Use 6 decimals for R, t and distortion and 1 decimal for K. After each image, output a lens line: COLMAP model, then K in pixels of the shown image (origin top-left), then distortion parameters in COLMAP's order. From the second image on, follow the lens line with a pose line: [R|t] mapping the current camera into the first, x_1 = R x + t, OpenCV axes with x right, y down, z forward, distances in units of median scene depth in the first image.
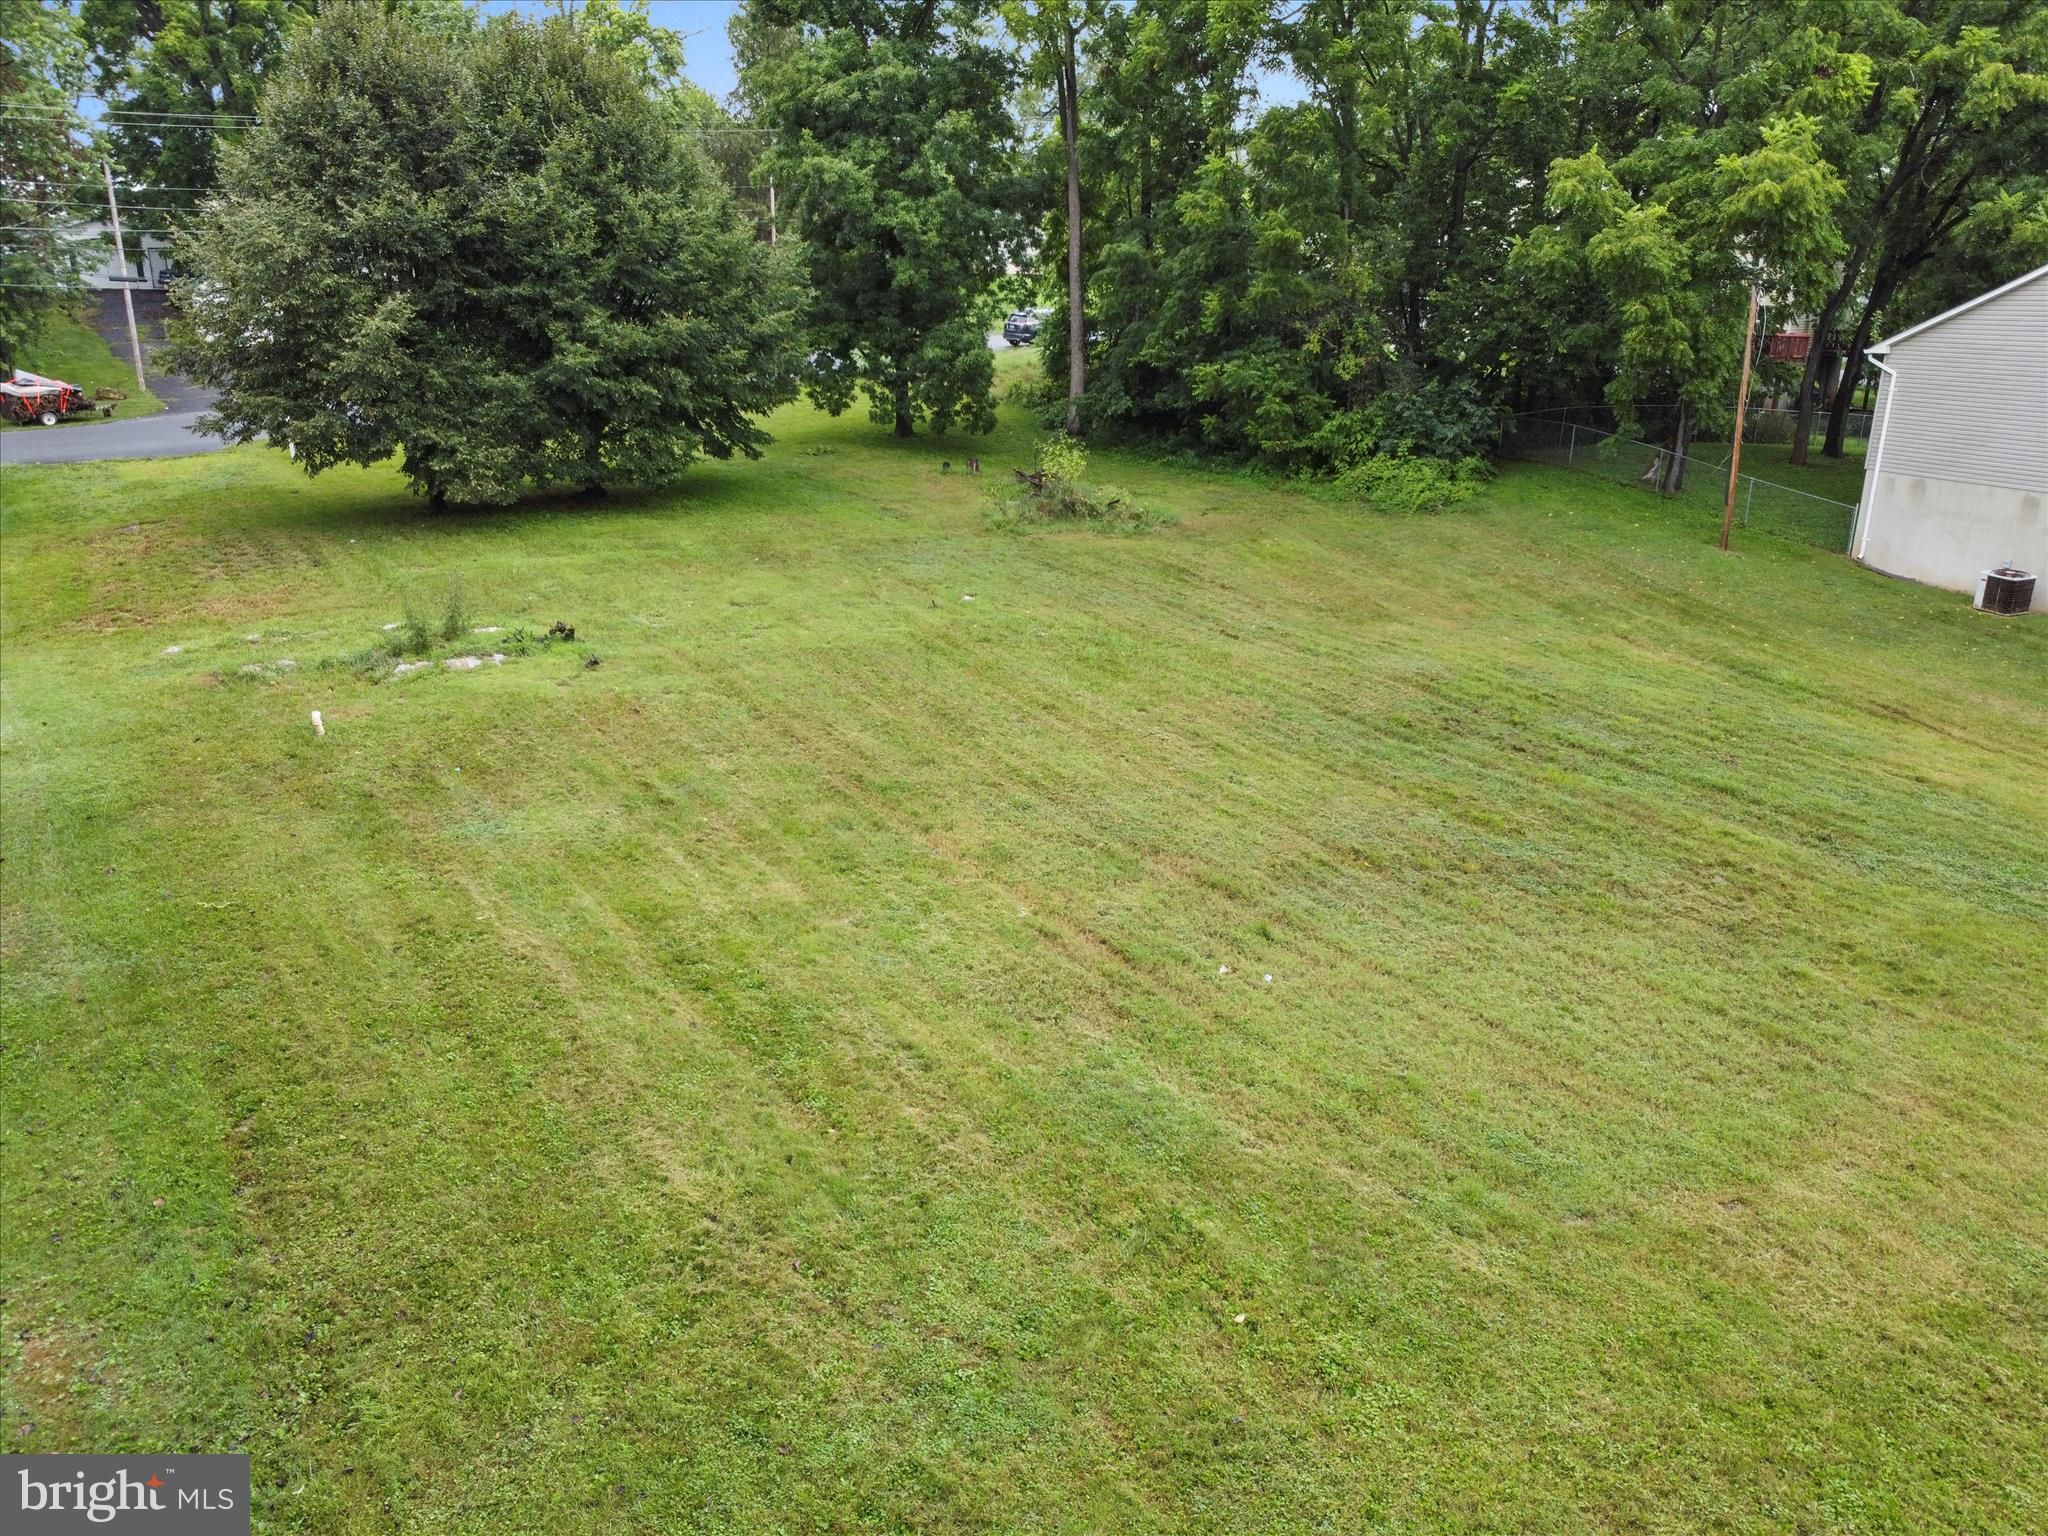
lens RADIAL K [[1492.5, 0, 1019.2], [0, 1492.5, 764.0], [0, 0, 1]] dist [-0.021999, -0.011337]
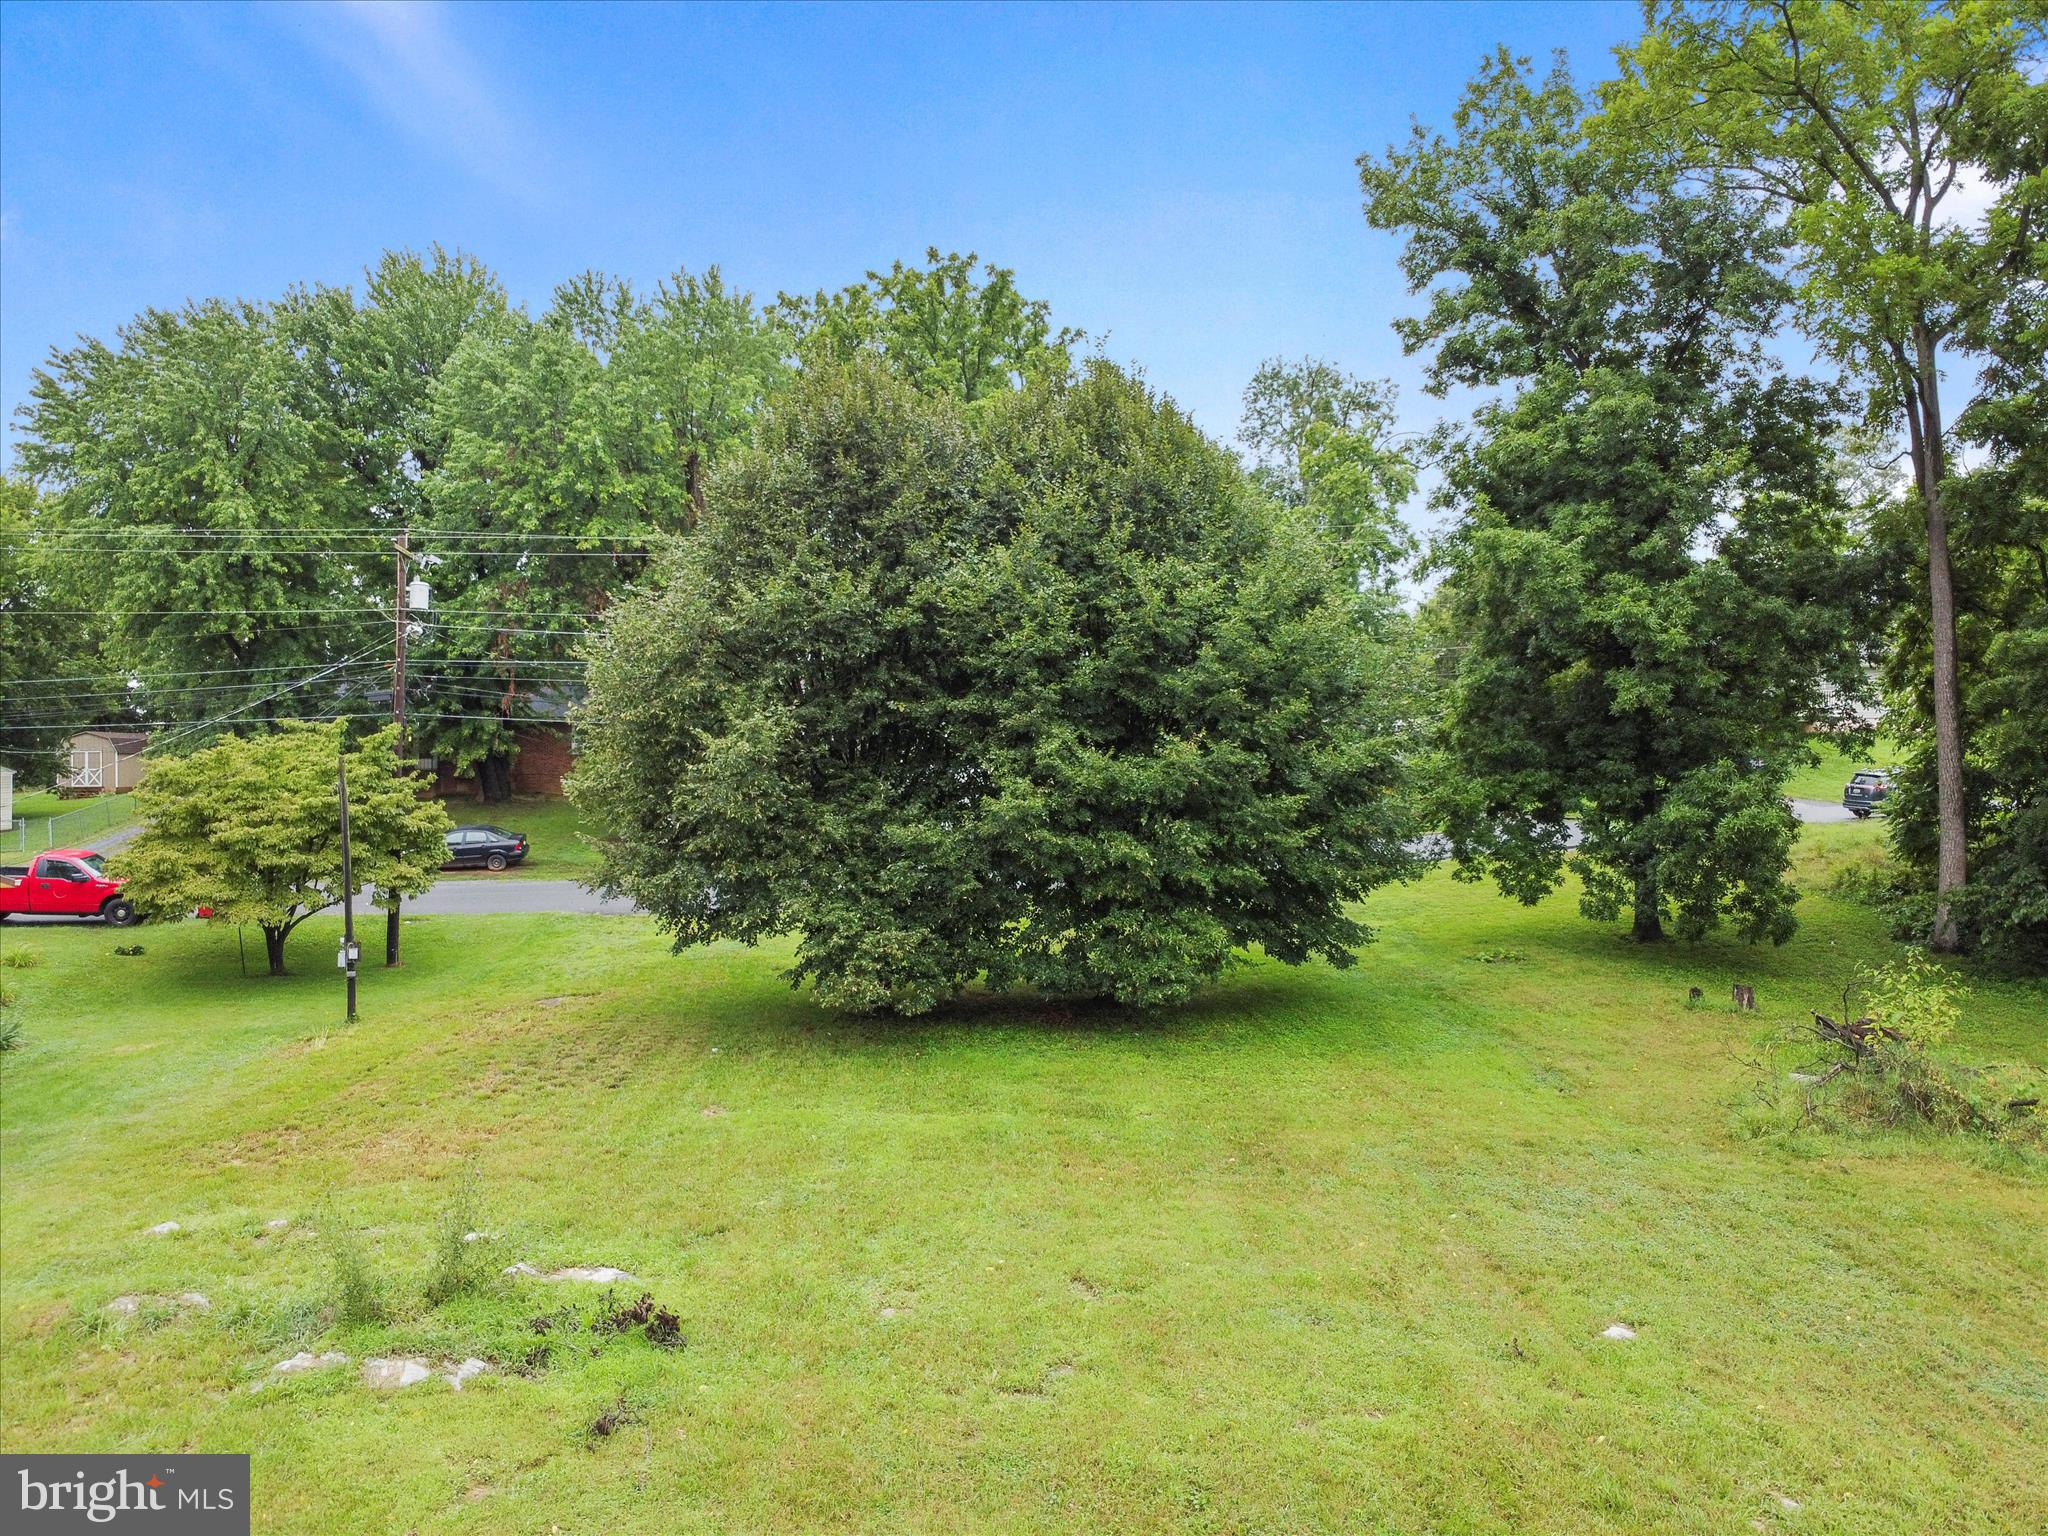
lens RADIAL K [[1492.5, 0, 1019.2], [0, 1492.5, 764.0], [0, 0, 1]] dist [-0.021999, -0.011337]
pose [[0.856537, -0.006020, -0.516050, 0.028636], [-0.154613, 0.951010, -0.267721, -0.091541], [0.492380, 0.309101, 0.813645, 0.373140]]
